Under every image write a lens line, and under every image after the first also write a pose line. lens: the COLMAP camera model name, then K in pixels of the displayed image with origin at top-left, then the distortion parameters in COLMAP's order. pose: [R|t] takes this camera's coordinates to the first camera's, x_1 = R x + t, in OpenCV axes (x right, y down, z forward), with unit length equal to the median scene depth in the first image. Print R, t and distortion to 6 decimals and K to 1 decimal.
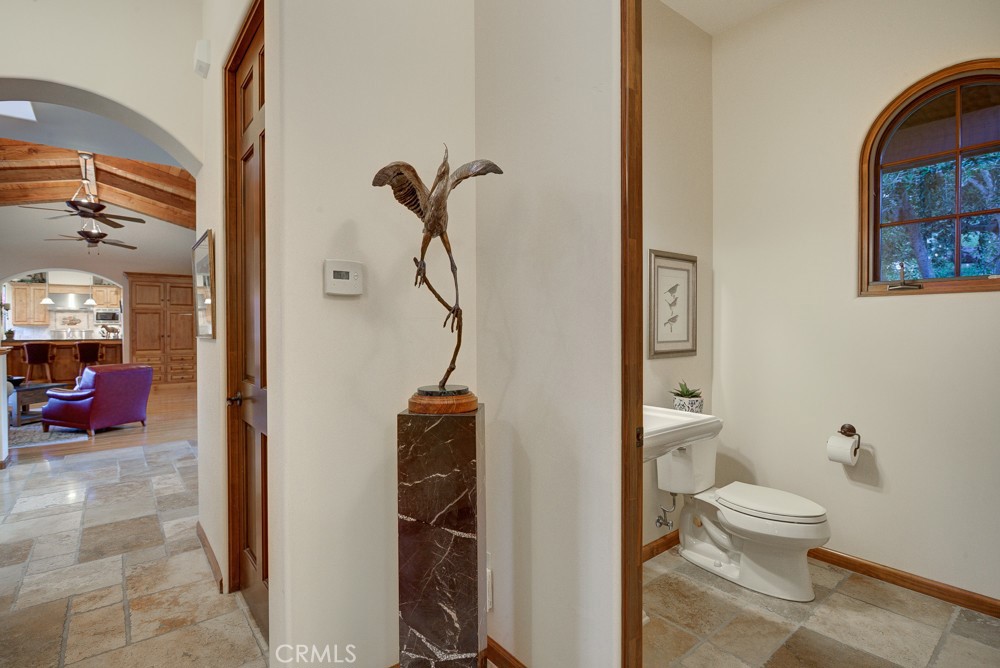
lens RADIAL K [[489.1, 0, 500.4], [0, 489.1, 332.6], [0, 0, 1]] dist [-0.007602, 0.001451]
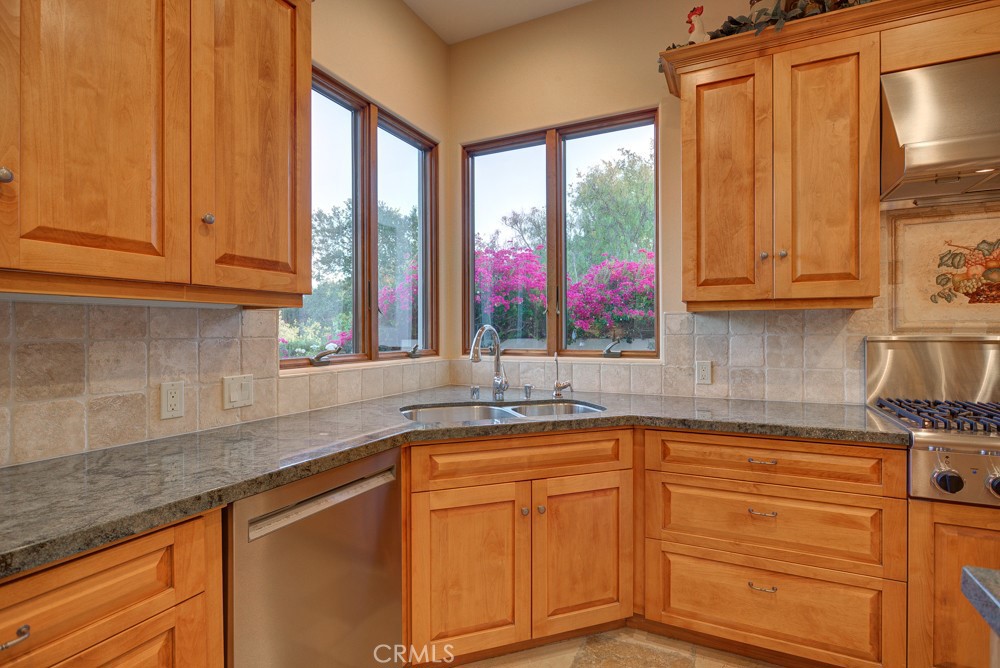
lens RADIAL K [[489.1, 0, 500.4], [0, 489.1, 332.6], [0, 0, 1]] dist [-0.007602, 0.001451]
pose [[0.433956, 0.001413, -0.900933, -0.820788], [-0.004961, 0.999987, -0.000821, -0.005117], [0.900920, 0.004826, 0.433958, 0.811377]]
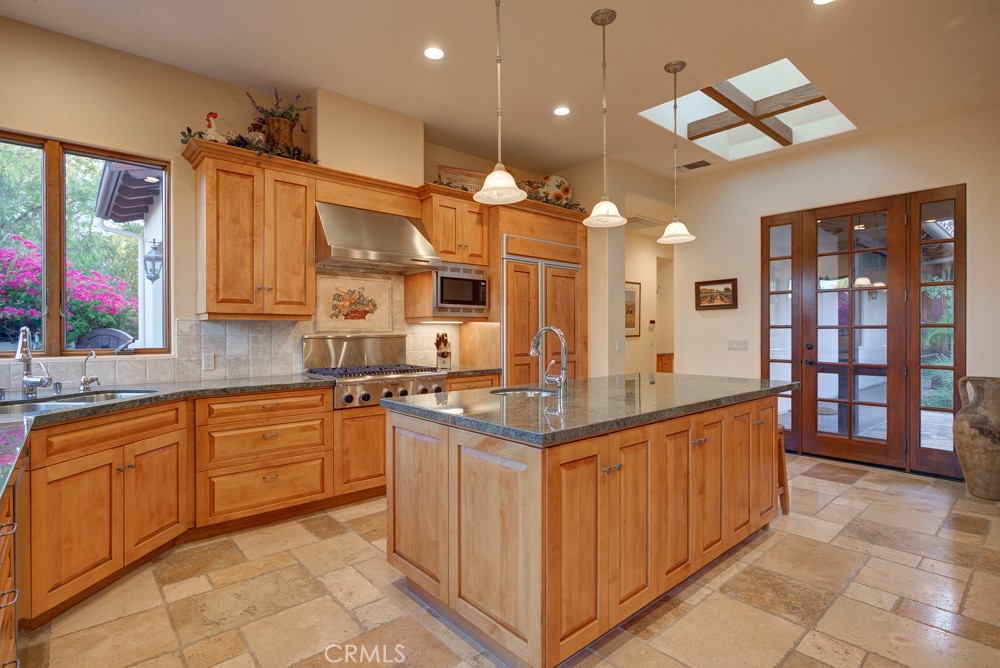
lens RADIAL K [[489.1, 0, 500.4], [0, 489.1, 332.6], [0, 0, 1]] dist [-0.007602, 0.001451]
pose [[0.998490, -0.001155, 0.054913, -0.811386], [0.001603, 0.999966, -0.008113, -0.003968], [-0.054901, 0.008189, 0.998458, 0.694157]]
